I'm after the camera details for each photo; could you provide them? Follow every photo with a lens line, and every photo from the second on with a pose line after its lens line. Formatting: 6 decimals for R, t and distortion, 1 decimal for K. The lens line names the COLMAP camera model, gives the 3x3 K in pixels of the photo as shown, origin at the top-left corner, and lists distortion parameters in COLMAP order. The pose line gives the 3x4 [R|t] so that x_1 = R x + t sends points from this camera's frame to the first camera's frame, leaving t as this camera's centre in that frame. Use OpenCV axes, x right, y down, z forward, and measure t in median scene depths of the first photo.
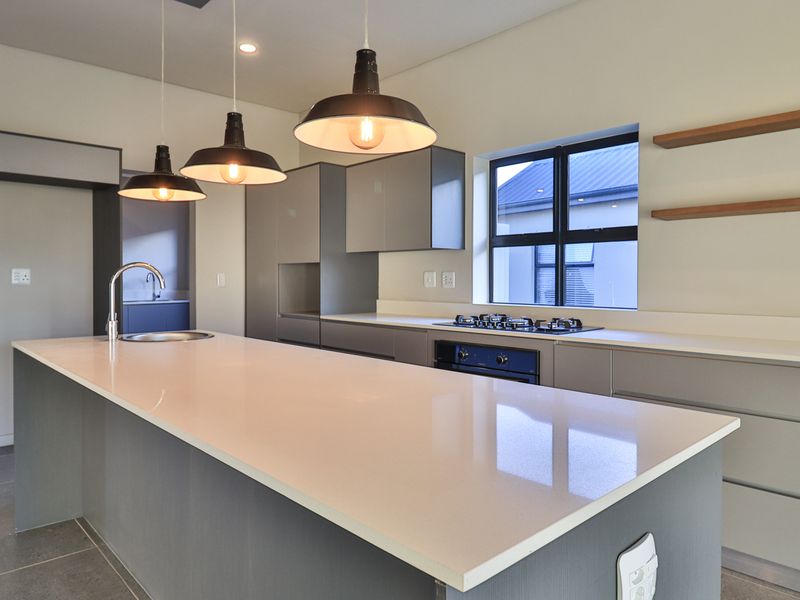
lens RADIAL K [[548.5, 0, 397.4], [0, 548.5, 292.4], [0, 0, 1]] dist [-0.008673, -0.000790]
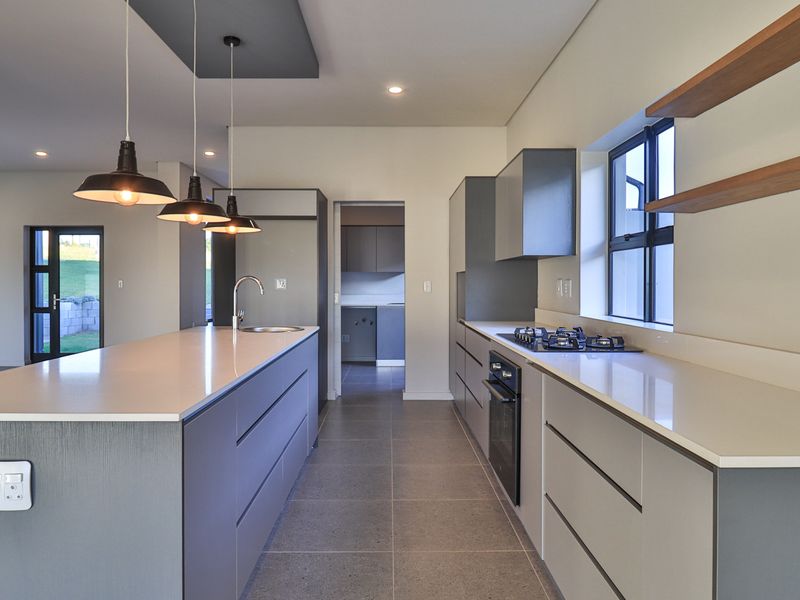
lens RADIAL K [[548.5, 0, 394.7], [0, 548.5, 301.2], [0, 0, 1]] dist [-0.008673, -0.000790]
pose [[0.735222, 0.023513, -0.677418, 0.519380], [-0.014626, 0.999716, 0.018826, -0.015901], [0.677668, -0.003933, 0.735357, 0.133294]]
